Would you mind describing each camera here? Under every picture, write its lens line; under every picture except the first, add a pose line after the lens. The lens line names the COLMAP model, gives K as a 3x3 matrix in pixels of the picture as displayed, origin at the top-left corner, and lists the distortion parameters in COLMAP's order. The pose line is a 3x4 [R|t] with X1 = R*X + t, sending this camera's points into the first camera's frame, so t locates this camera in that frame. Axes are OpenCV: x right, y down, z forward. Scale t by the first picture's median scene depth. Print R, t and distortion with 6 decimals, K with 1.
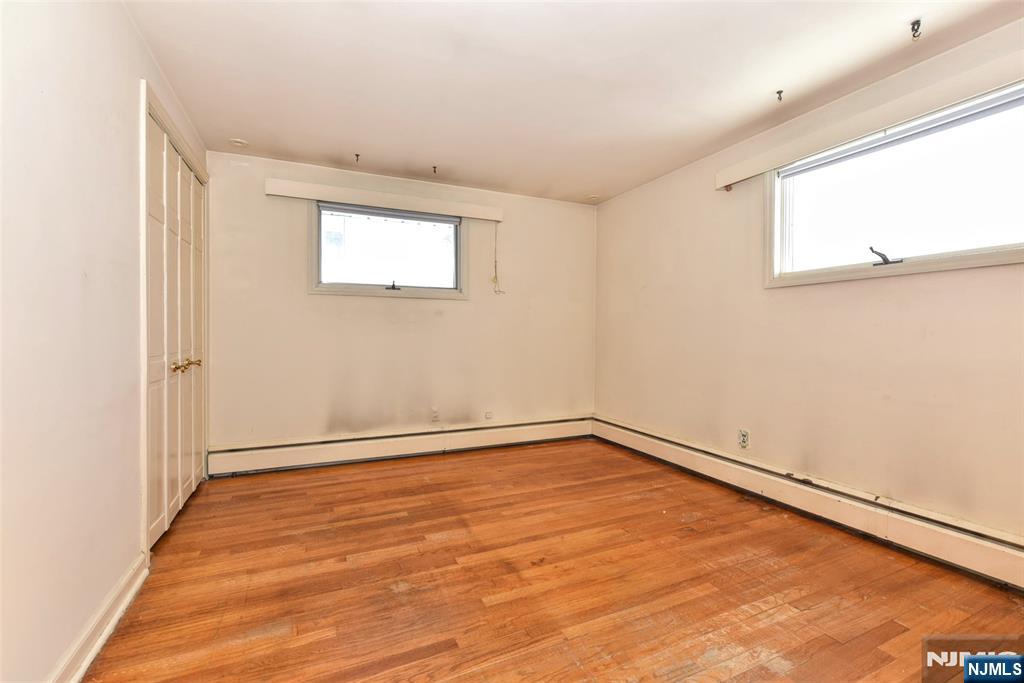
lens RADIAL K [[449.5, 0, 507.0], [0, 449.5, 337.9], [0, 0, 1]] dist [-0.010591, -0.001060]
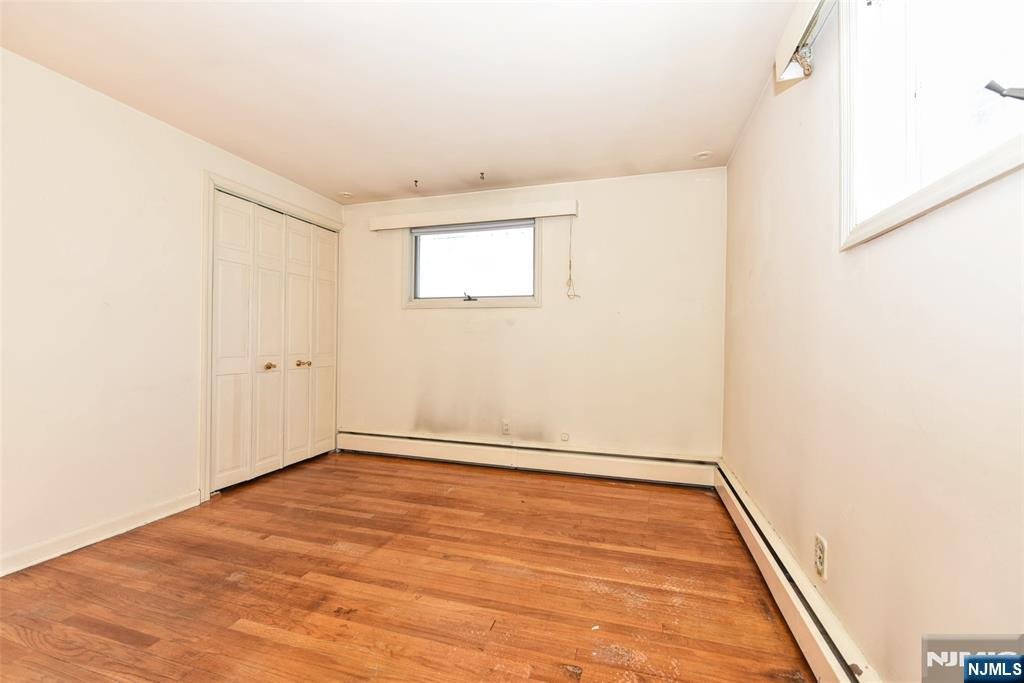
lens RADIAL K [[422.6, 0, 507.5], [0, 422.6, 339.3], [0, 0, 1]] dist [-0.009267, -0.000846]
pose [[0.749622, -0.000787, -0.661866, 0.559075], [-0.013665, 0.999768, -0.016666, -0.004097], [0.661725, 0.021537, 0.749437, 0.402640]]
